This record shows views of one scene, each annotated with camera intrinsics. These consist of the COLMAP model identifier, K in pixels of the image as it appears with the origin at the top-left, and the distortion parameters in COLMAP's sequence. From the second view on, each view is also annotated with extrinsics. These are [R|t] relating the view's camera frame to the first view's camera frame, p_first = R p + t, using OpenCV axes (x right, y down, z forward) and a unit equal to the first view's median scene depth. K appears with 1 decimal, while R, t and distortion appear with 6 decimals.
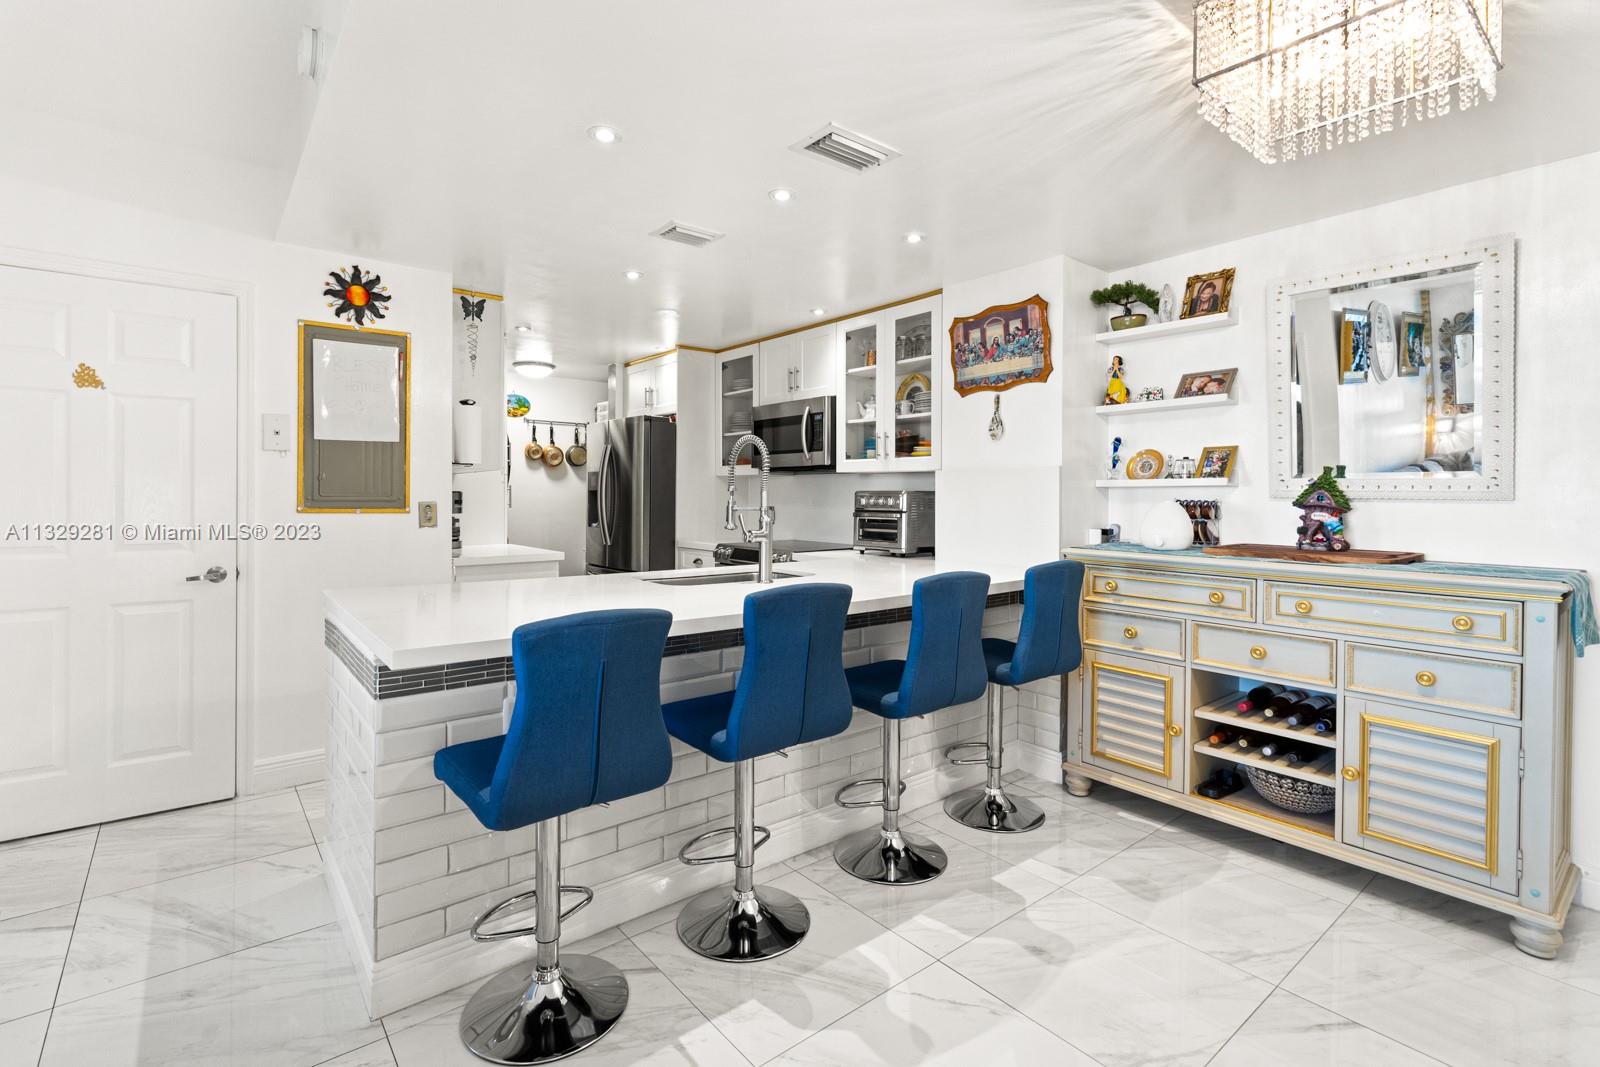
lens RADIAL K [[742.7, 0, 790.9], [0, 742.7, 499.1], [0, 0, 1]] dist [0.004173, -0.000006]
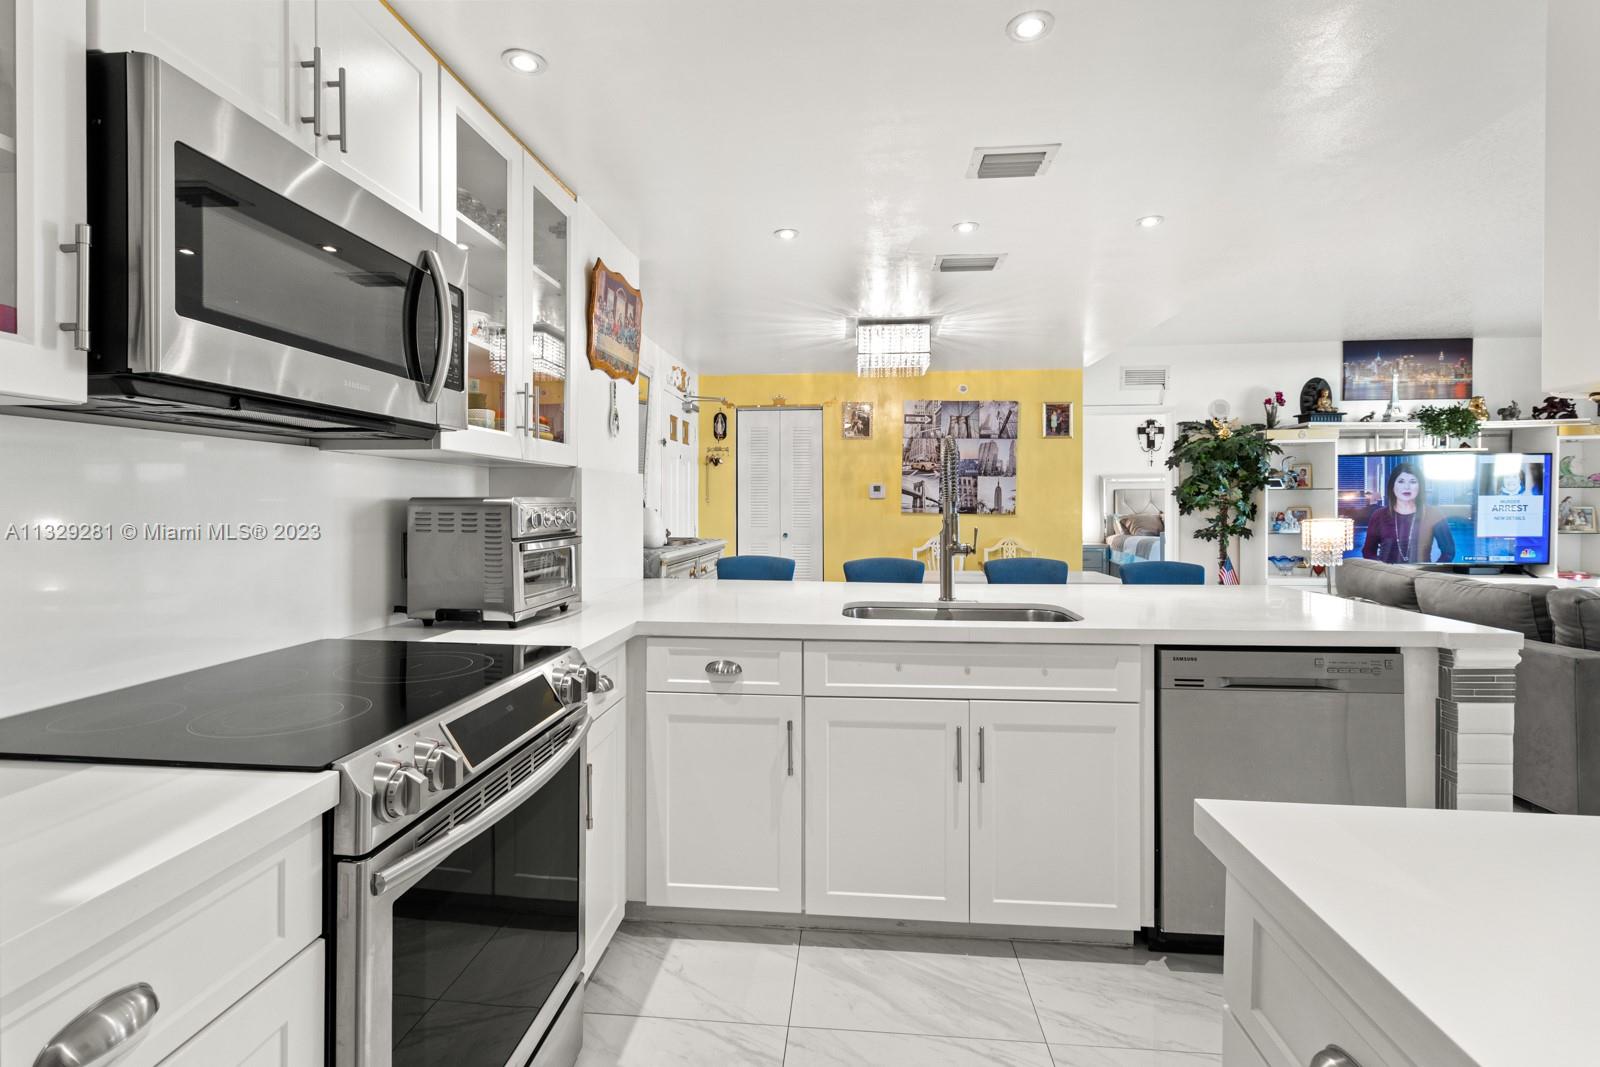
lens RADIAL K [[741.5, 0, 789.5], [0, 741.5, 501.6], [0, 0, 1]] dist [0.000619, -0.000348]
pose [[-0.715544, -0.005066, 0.698550, -0.449640], [-0.002552, 0.999986, 0.004639, -0.011730], [-0.698564, 0.001537, -0.715546, 1.495723]]
